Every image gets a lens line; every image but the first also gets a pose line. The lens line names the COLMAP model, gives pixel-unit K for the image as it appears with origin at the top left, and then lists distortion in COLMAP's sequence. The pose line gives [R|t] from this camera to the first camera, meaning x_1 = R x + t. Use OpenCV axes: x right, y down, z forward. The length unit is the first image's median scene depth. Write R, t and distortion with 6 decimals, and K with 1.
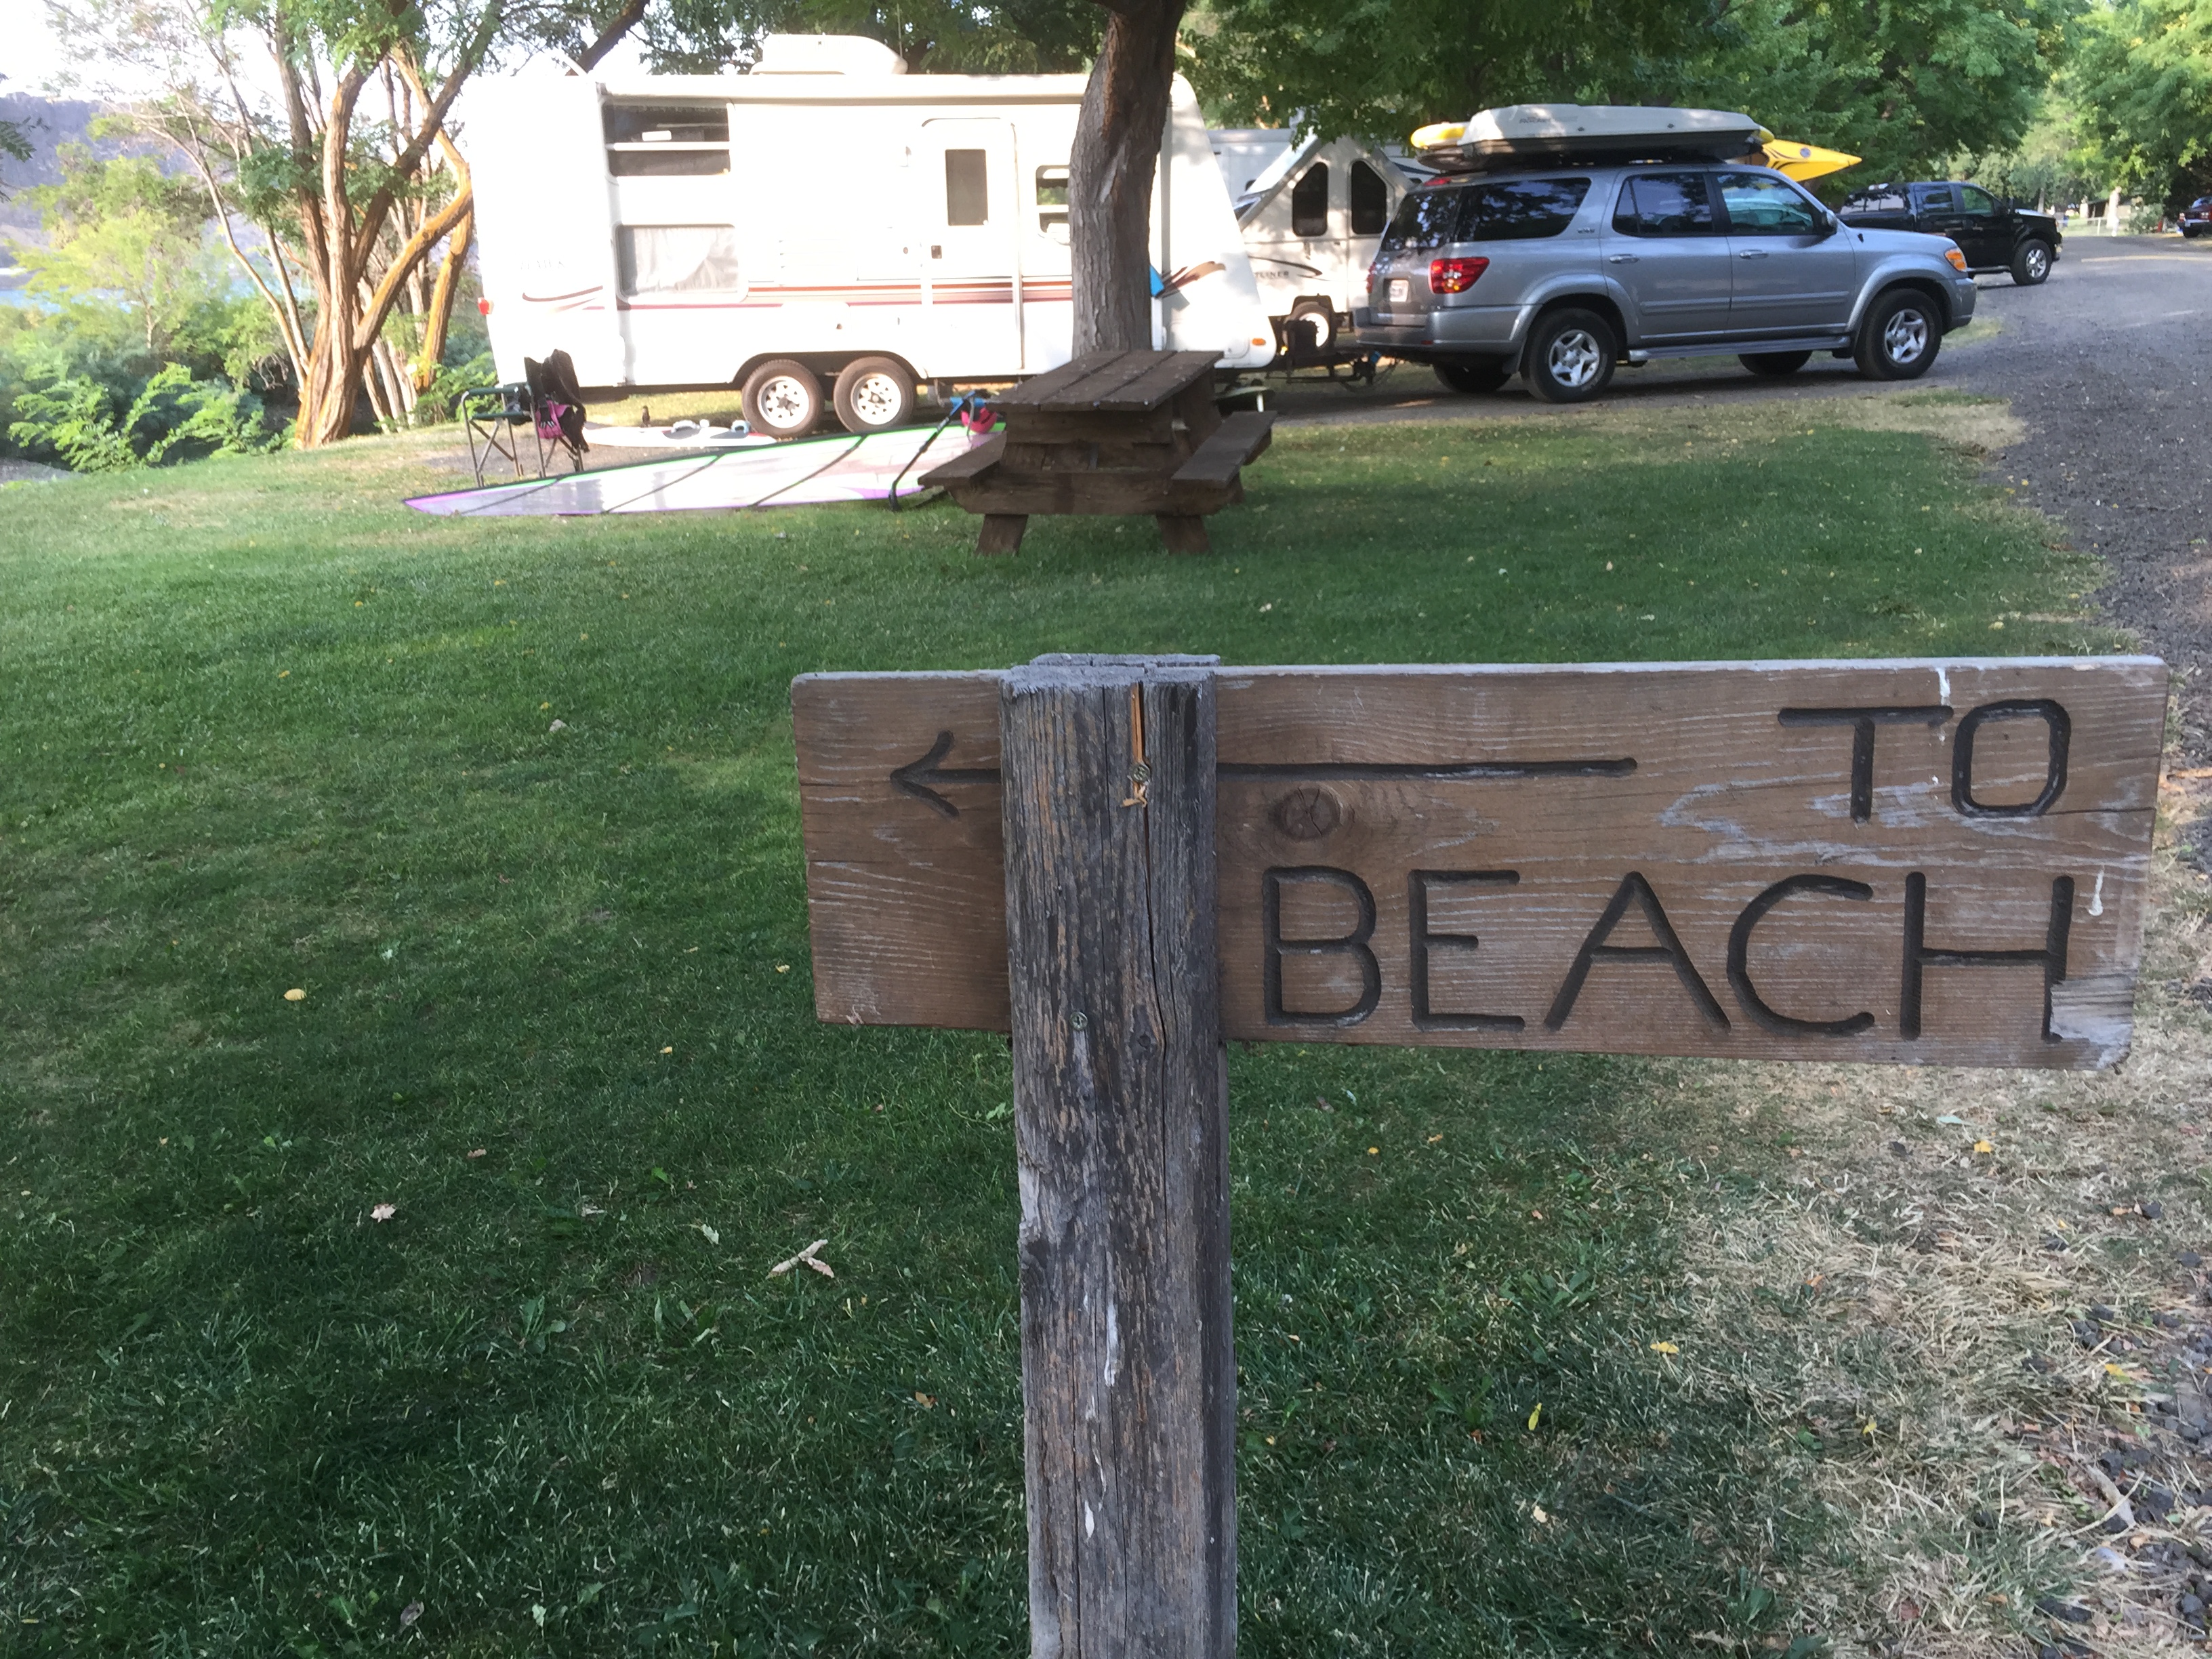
lens RADIAL K [[1891.4, 0, 1117.7], [0, 1891.4, 750.2], [0, 0, 1]] dist [0.100485, -0.145612]
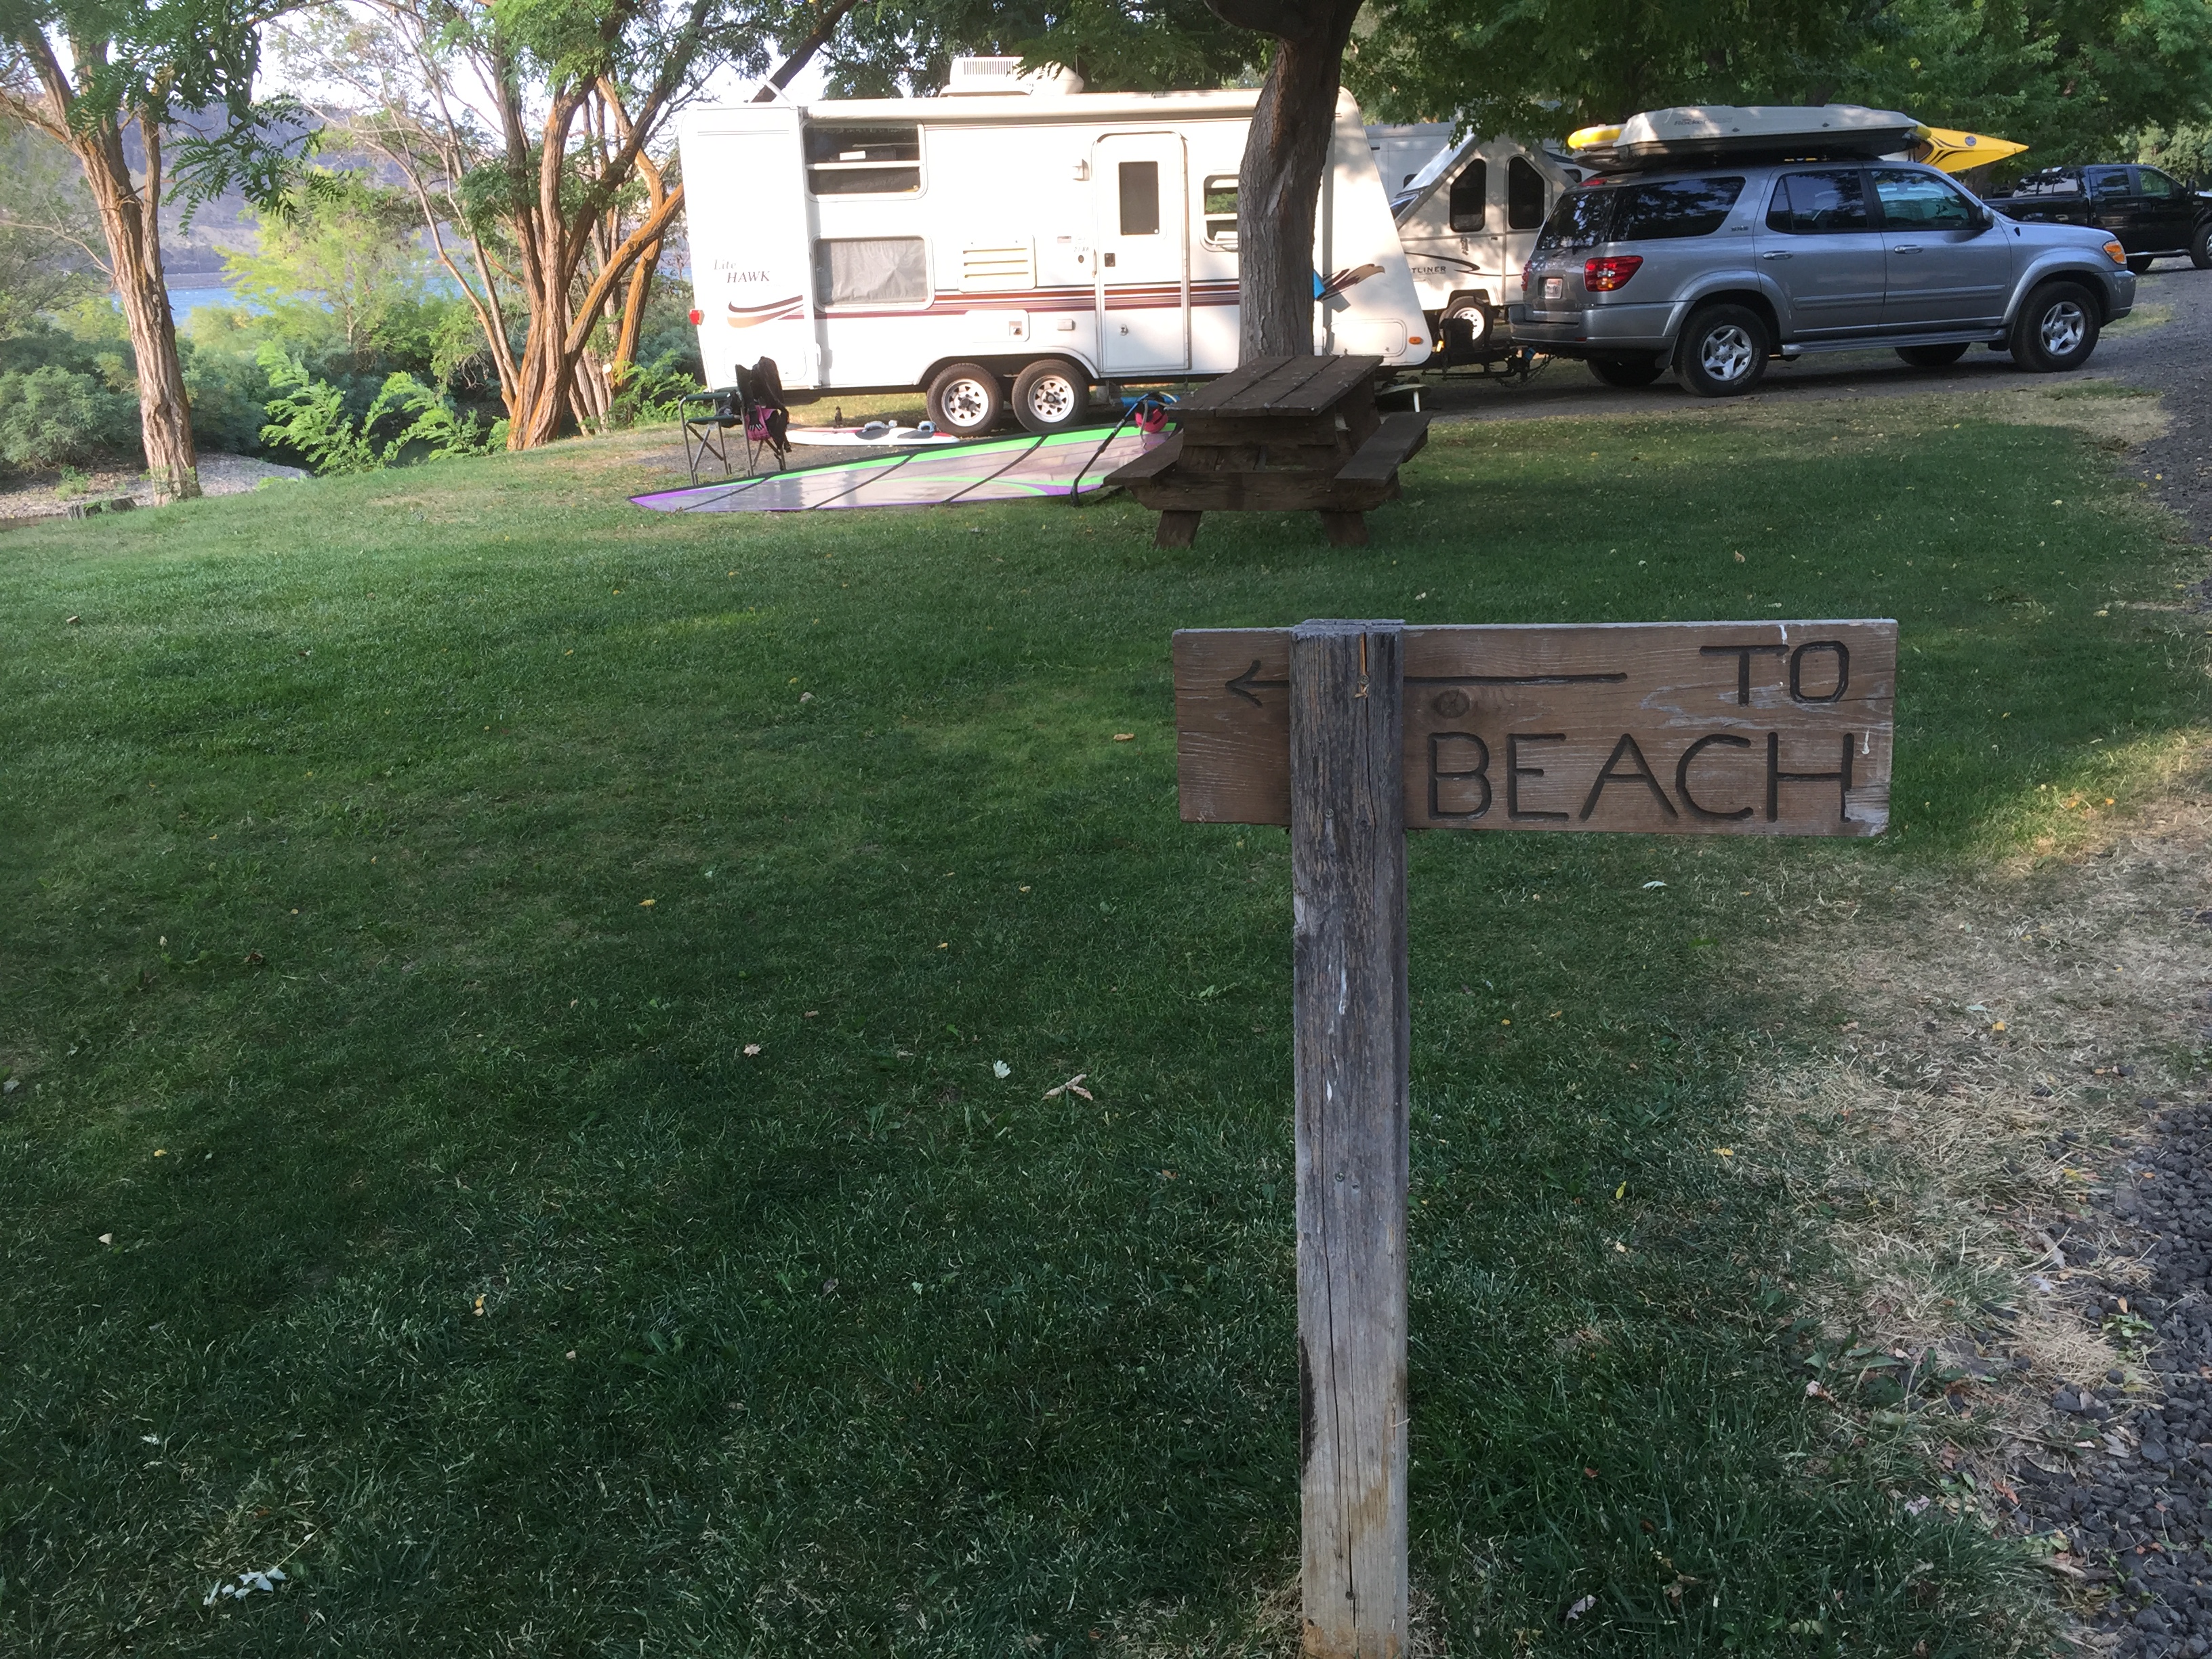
lens RADIAL K [[1890.0, 0, 1108.4], [0, 1890.0, 777.1], [0, 0, 1]] dist [0.091404, -0.124918]
pose [[0.996573, 0.009728, -0.082145, -0.006217], [-0.008053, 0.999753, 0.020699, 0.004663], [0.082326, -0.019966, 0.996405, -0.062408]]
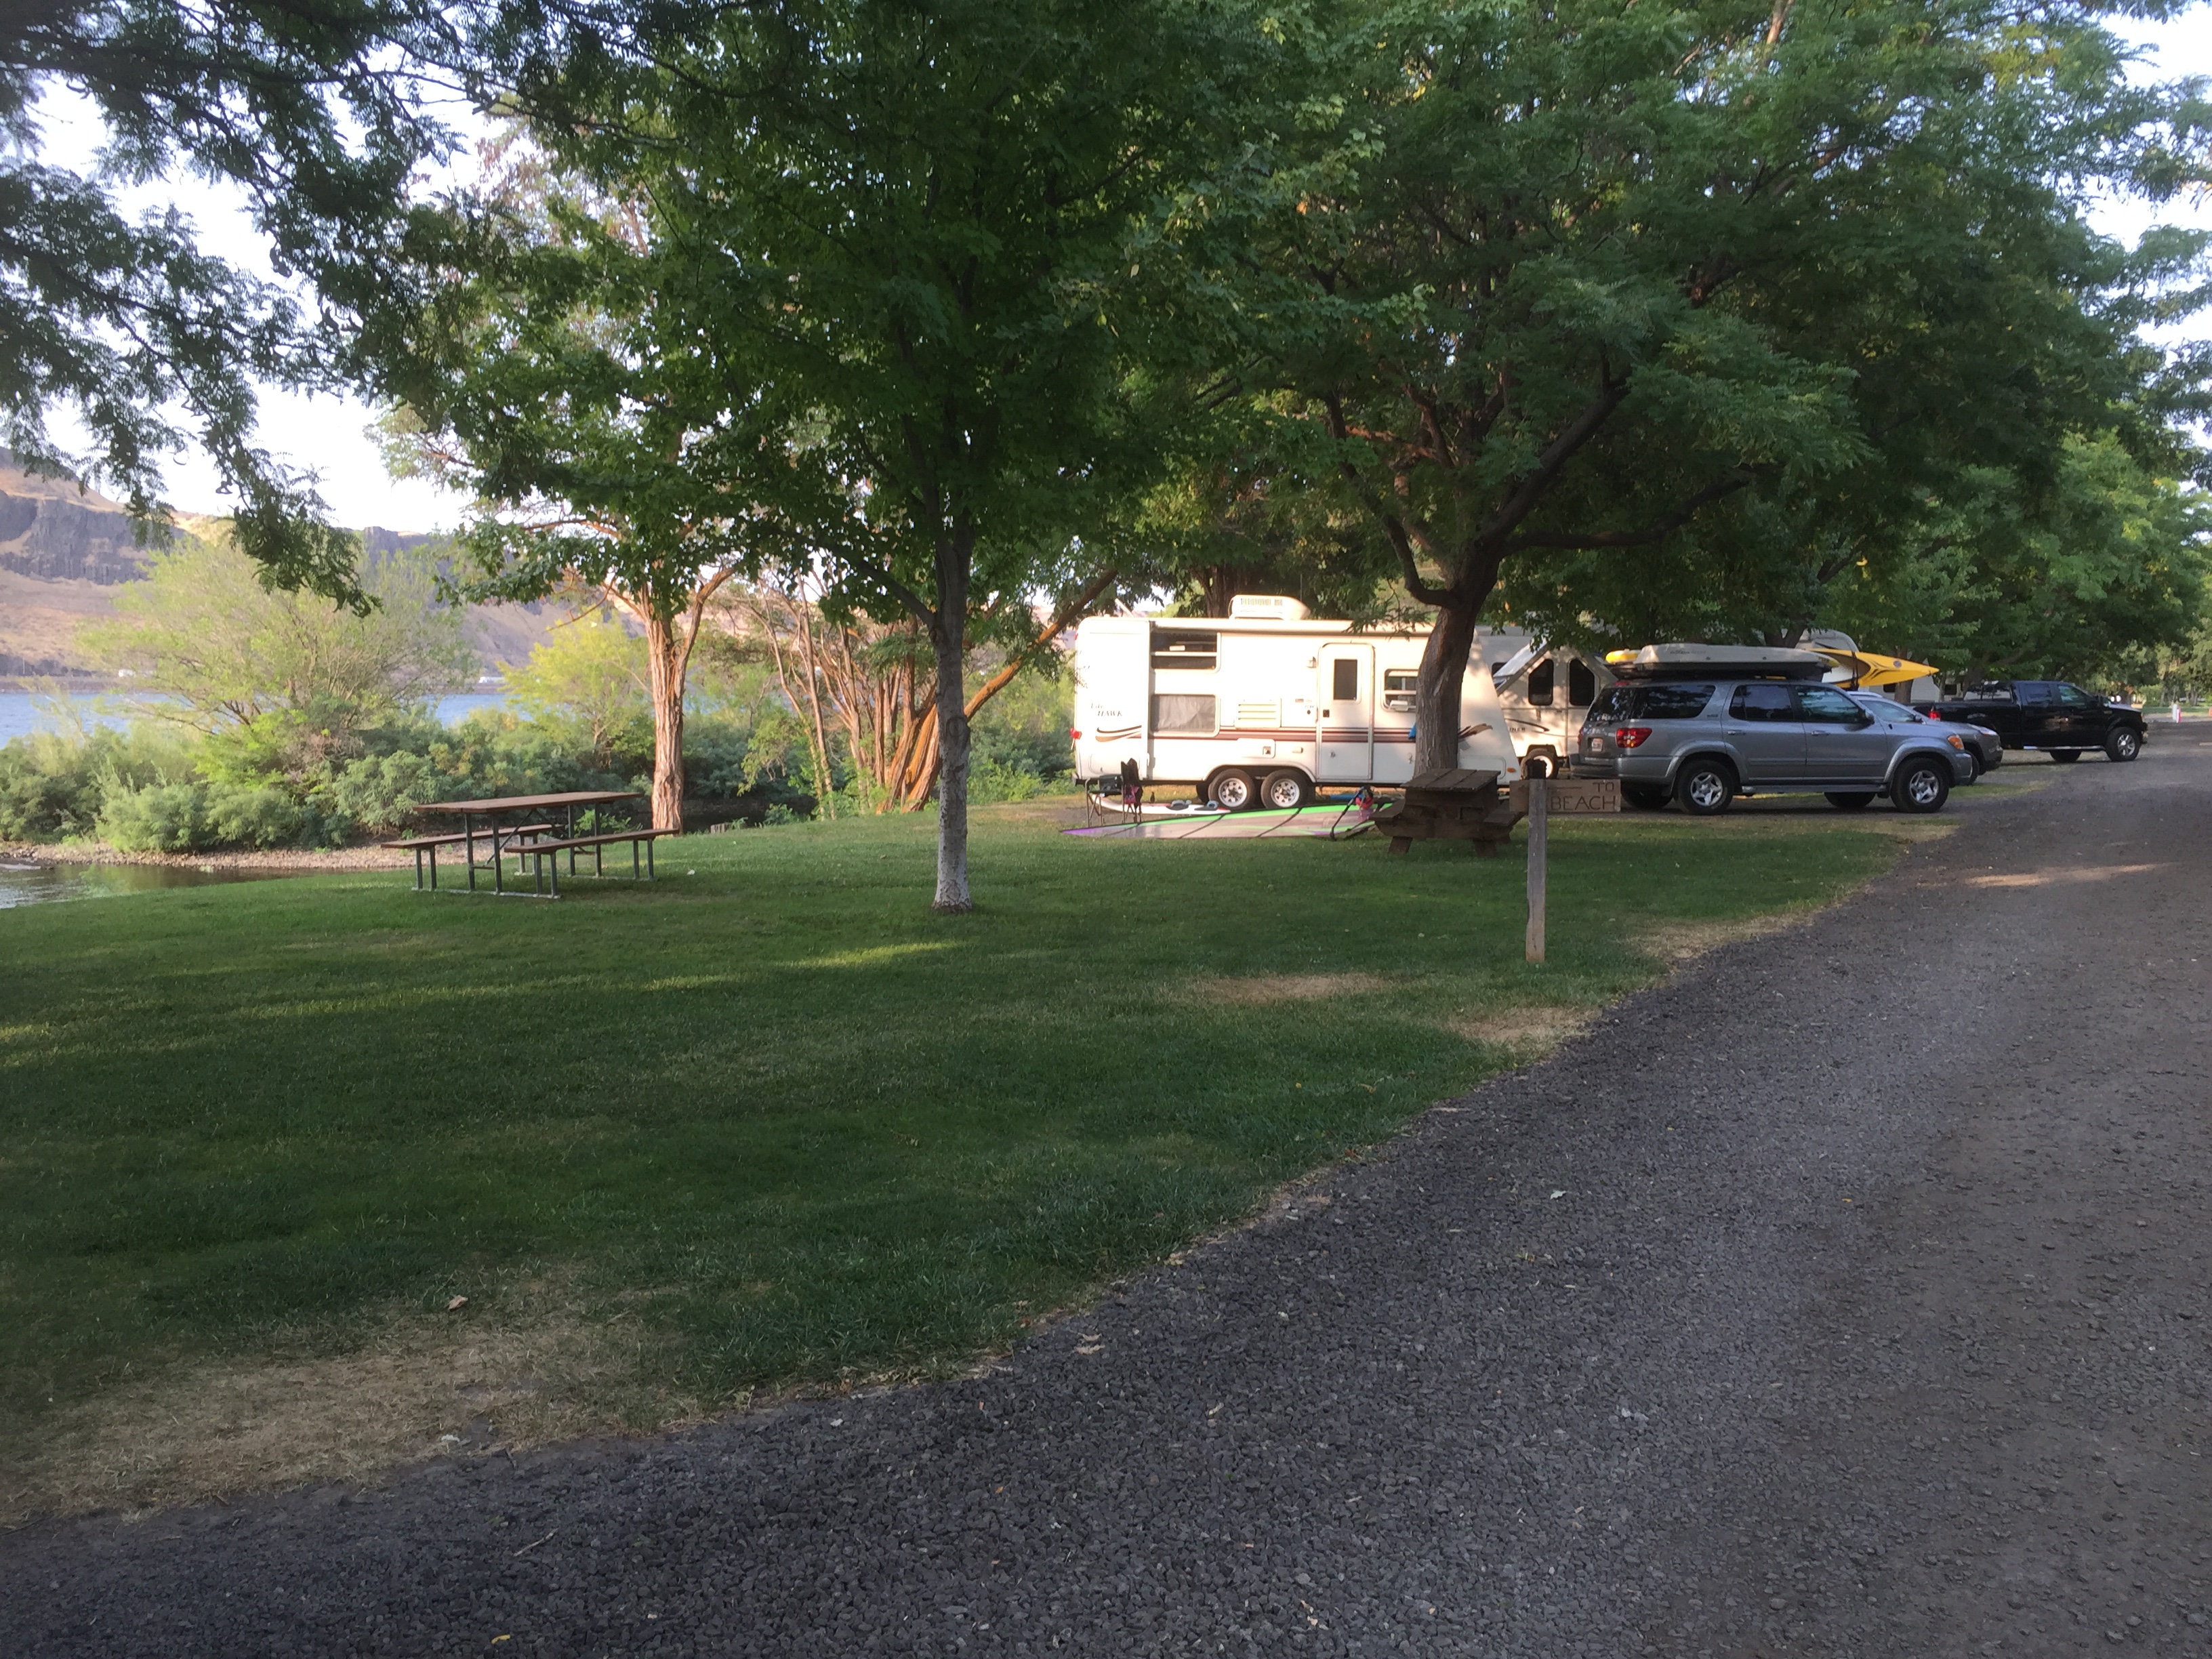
lens RADIAL K [[1914.4, 0, 1039.6], [0, 1914.4, 787.3], [0, 0, 1]] dist [0.064282, -0.001211]
pose [[0.987622, 0.043753, -0.150627, -0.088468], [-0.073258, 0.977802, -0.196308, 0.180635], [0.138694, 0.204913, 0.968904, -0.773920]]
